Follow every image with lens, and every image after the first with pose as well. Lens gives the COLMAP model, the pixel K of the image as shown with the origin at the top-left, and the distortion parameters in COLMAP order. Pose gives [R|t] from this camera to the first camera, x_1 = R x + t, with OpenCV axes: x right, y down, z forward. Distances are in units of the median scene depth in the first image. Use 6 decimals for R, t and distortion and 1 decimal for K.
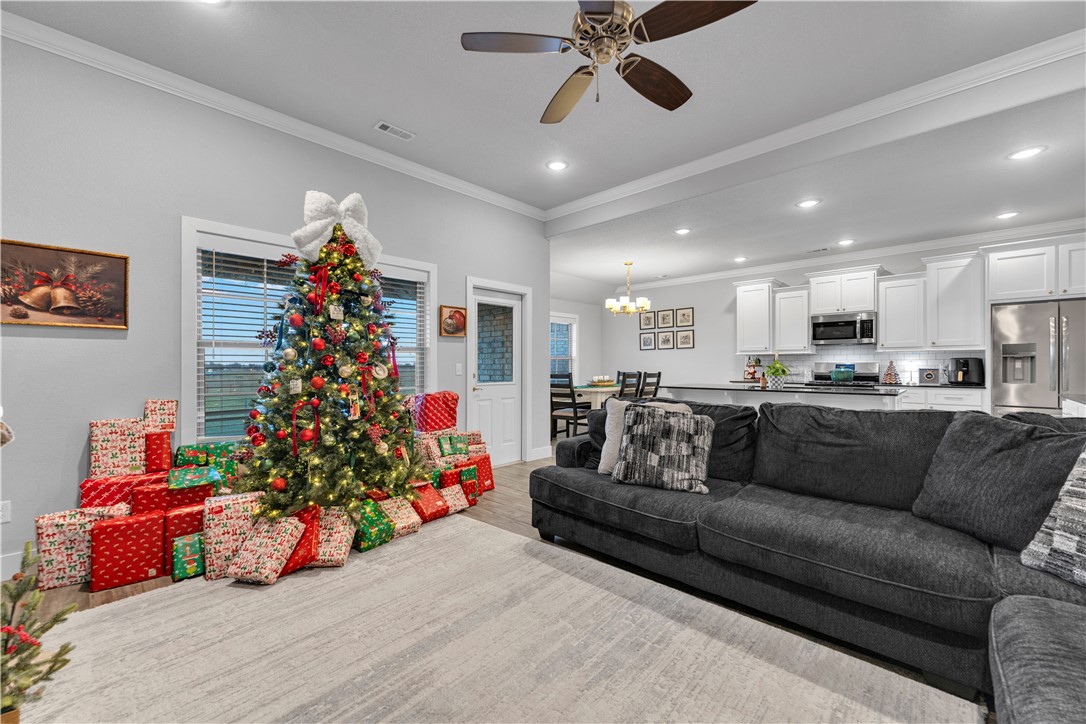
lens RADIAL K [[439.6, 0, 543.0], [0, 439.6, 362.0], [0, 0, 1]] dist [-0.000467, 0.000054]
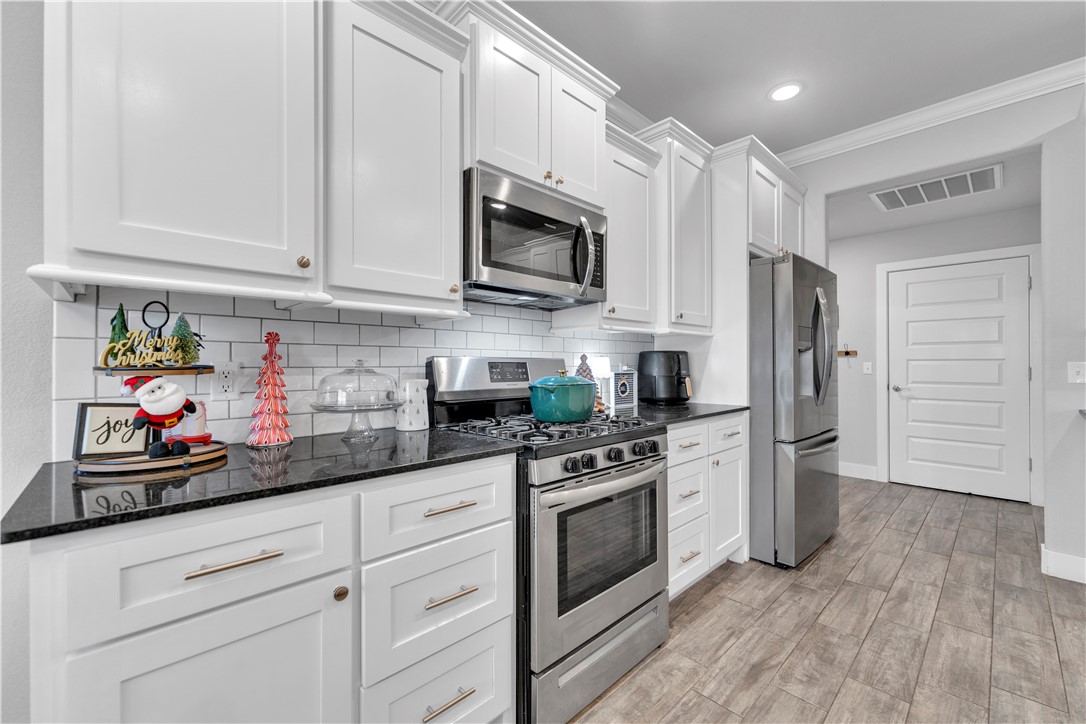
lens RADIAL K [[439.6, 0, 543.0], [0, 439.6, 362.0], [0, 0, 1]] dist [-0.000467, 0.000054]
pose [[0.041517, 0.010231, 0.999085, 0.399180], [-0.003947, 0.999941, -0.010075, 0.008935], [-0.999130, -0.003525, 0.041555, 1.041328]]
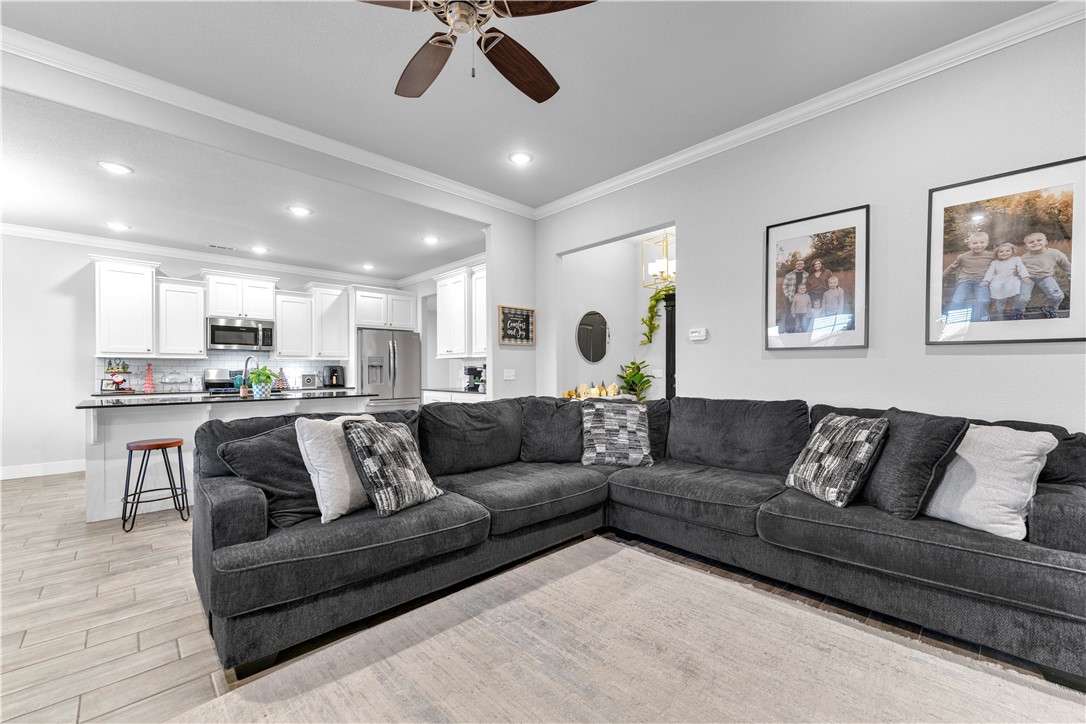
lens RADIAL K [[436.7, 0, 542.8], [0, 436.7, 370.6], [0, 0, 1]] dist [0.000299, -0.000051]
pose [[0.047068, 0.001575, 0.998890, -0.275799], [-0.006452, 0.999978, -0.001272, 0.001938], [-0.998871, -0.006385, 0.047077, 0.298391]]
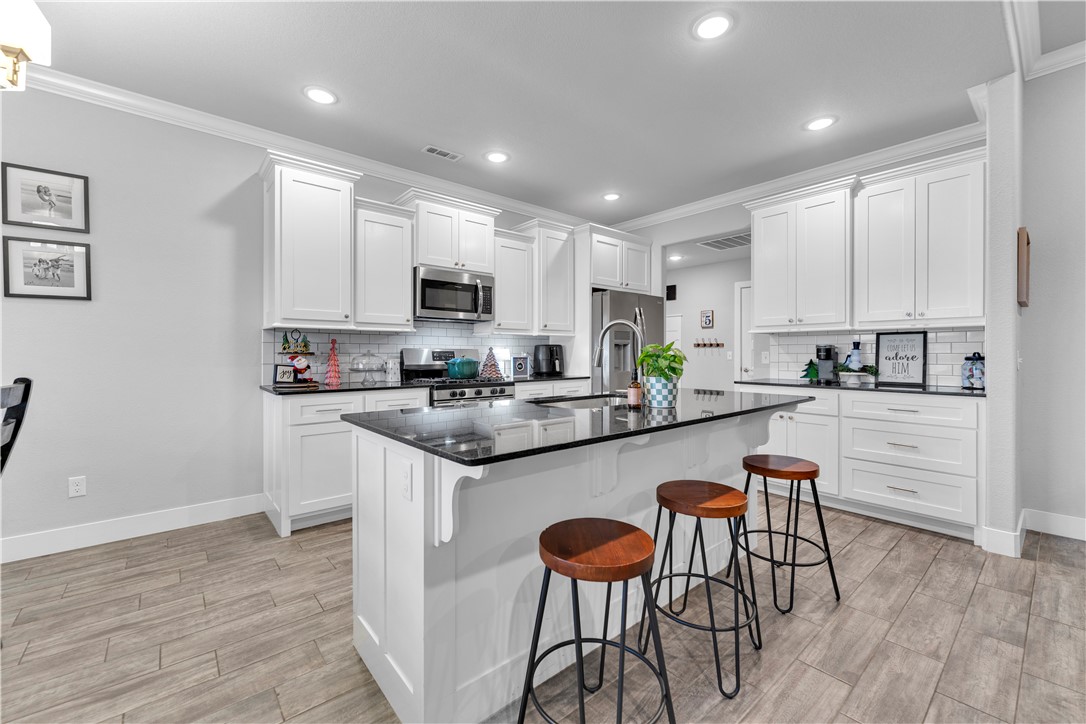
lens RADIAL K [[440.6, 0, 542.5], [0, 440.6, 353.2], [0, 0, 1]] dist [0.001447, 0.000123]
pose [[0.102351, 0.002150, 0.994746, 0.063580], [-0.008151, 0.999966, -0.001322, 0.008408], [-0.994715, -0.007973, 0.102365, 0.854091]]
